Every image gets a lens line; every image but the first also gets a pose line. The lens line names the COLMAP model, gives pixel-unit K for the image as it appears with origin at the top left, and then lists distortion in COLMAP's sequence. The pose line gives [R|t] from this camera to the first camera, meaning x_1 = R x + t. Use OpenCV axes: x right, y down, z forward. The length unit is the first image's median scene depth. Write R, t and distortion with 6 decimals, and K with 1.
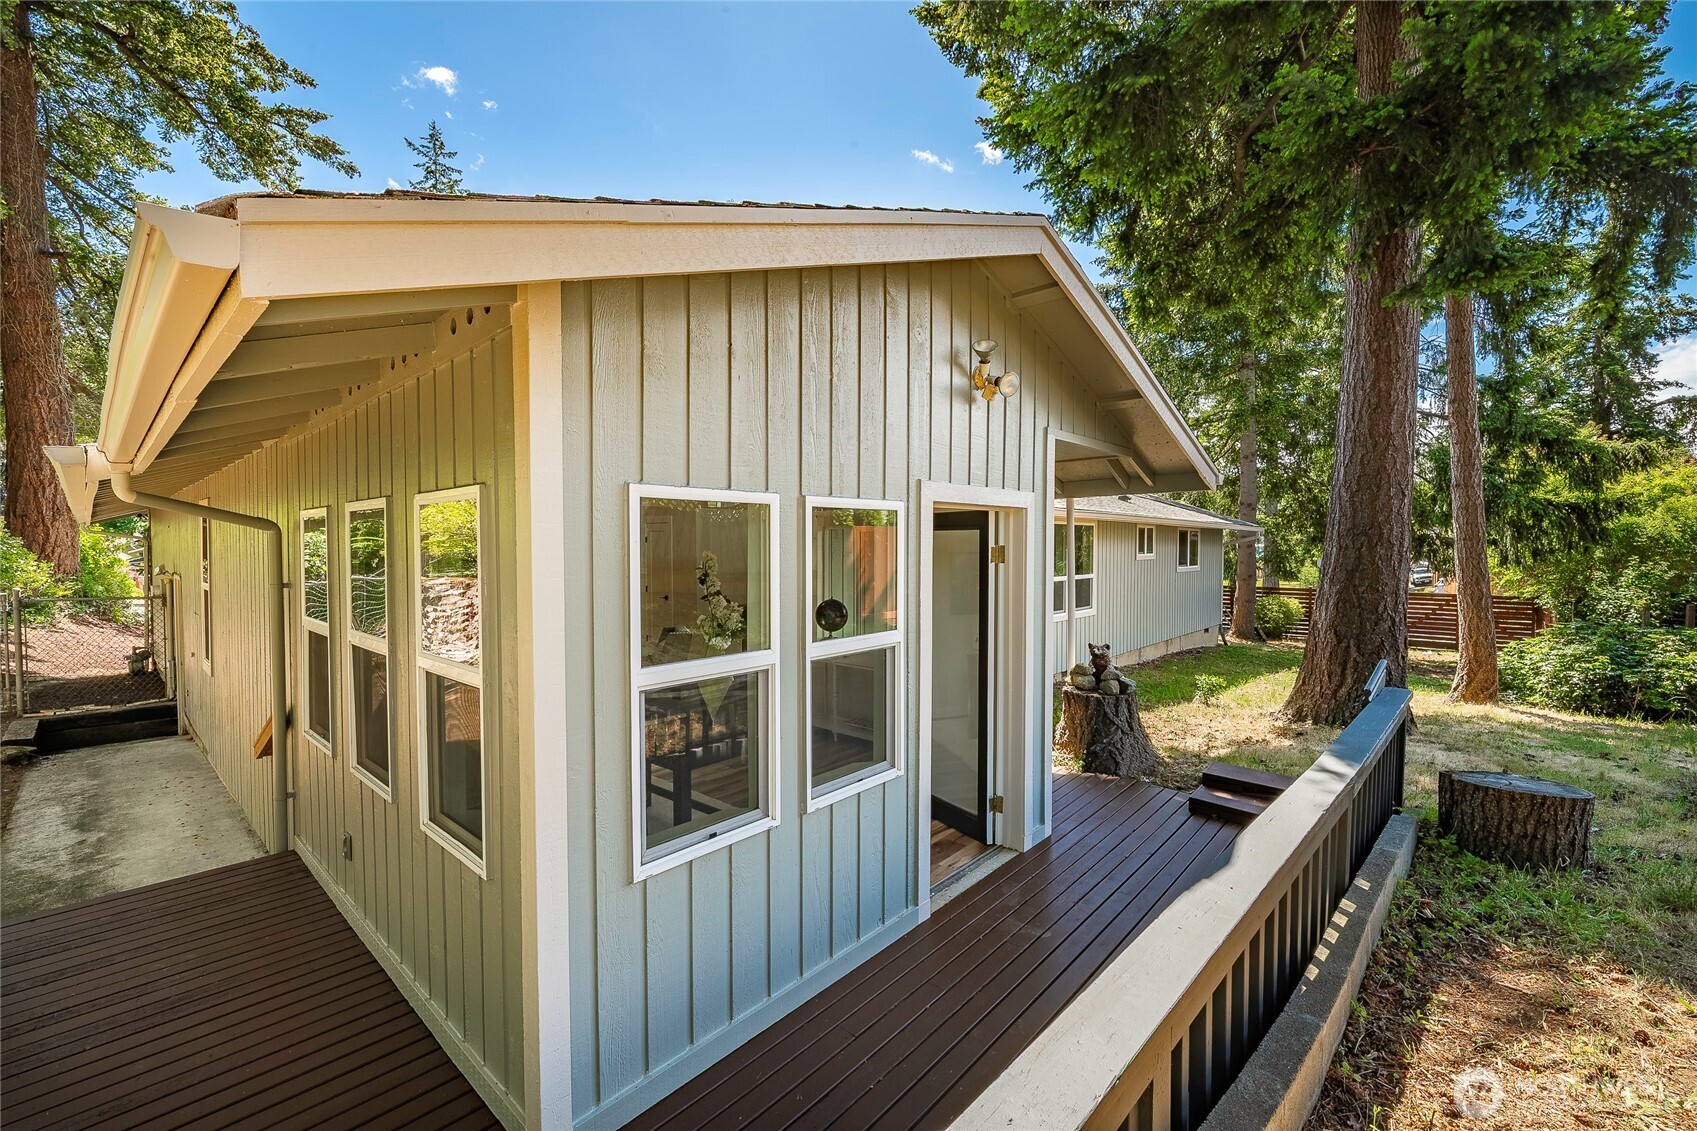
lens RADIAL K [[695.8, 0, 845.4], [0, 695.8, 569.9], [0, 0, 1]] dist [0.000558, 0.000015]
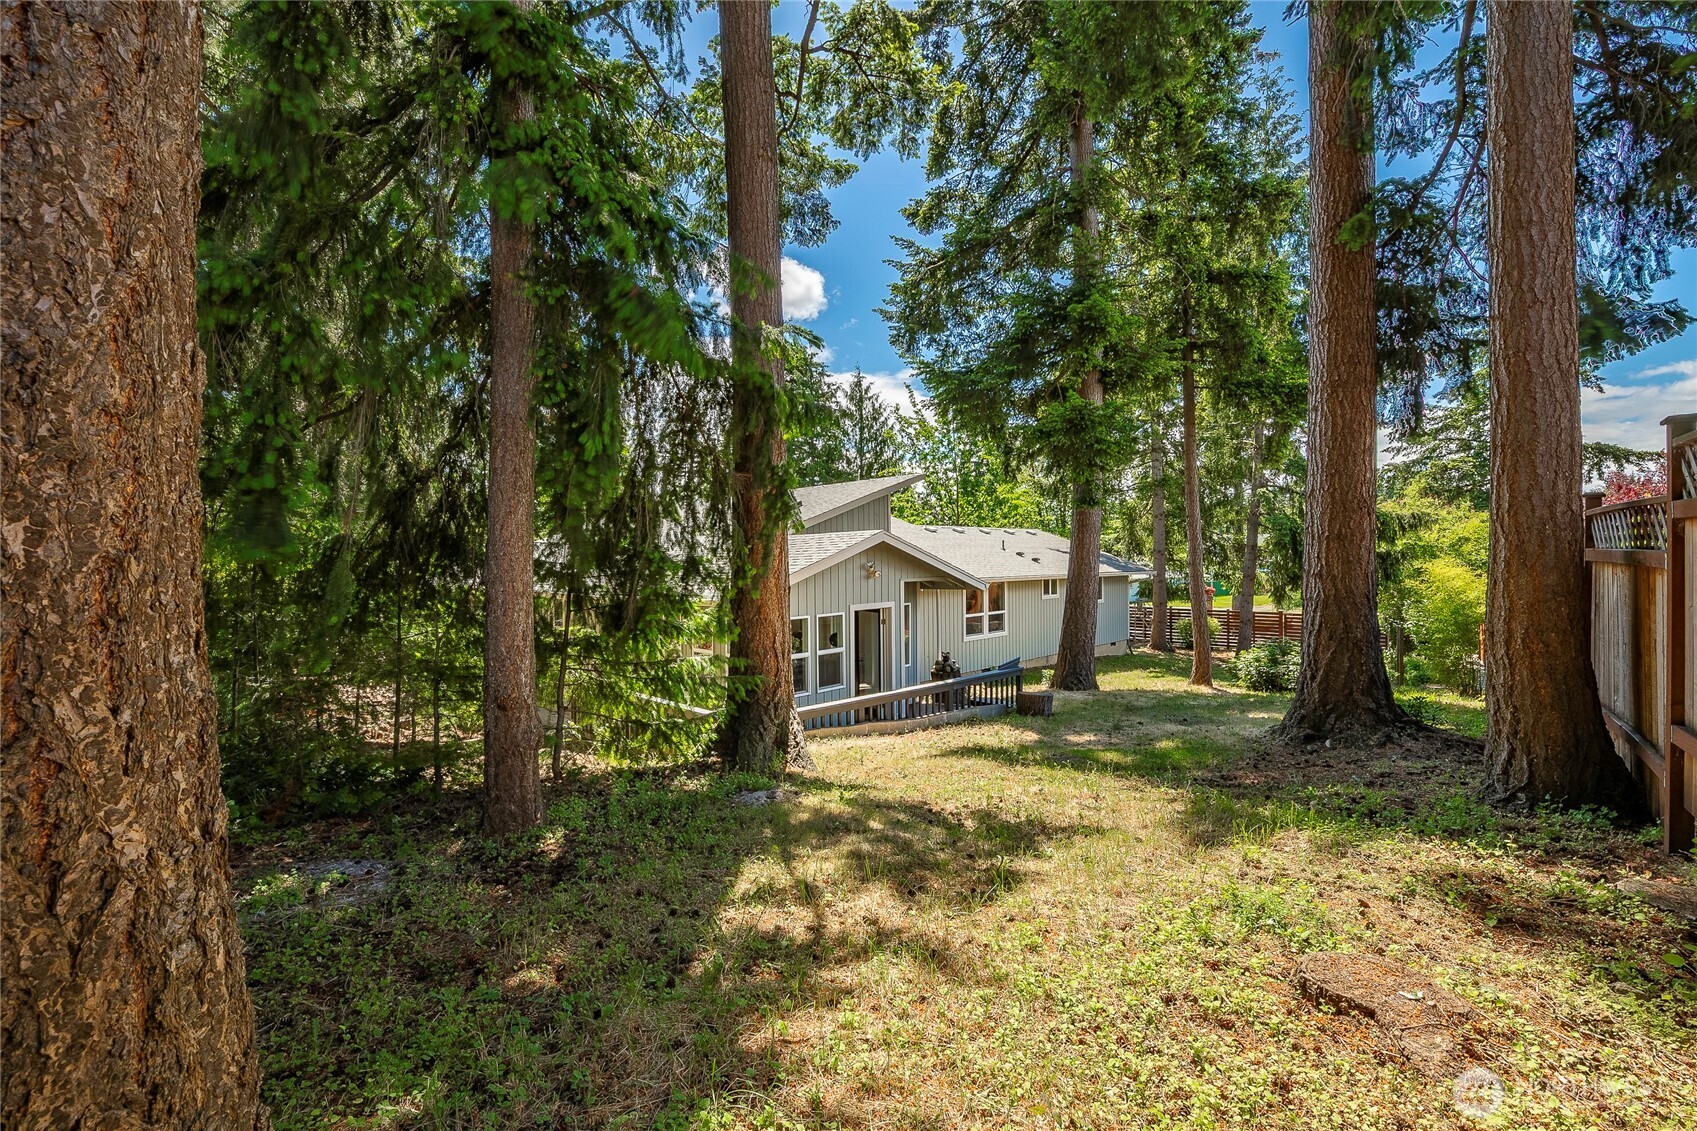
lens RADIAL K [[695.8, 0, 850.7], [0, 695.8, 564.1], [0, 0, 1]] dist [0.000558, 0.000015]
pose [[0.998551, -0.007584, -0.053275, 0.164605], [0.006338, 0.999703, -0.023525, -0.143046], [0.053438, 0.023154, 0.998303, -1.438534]]
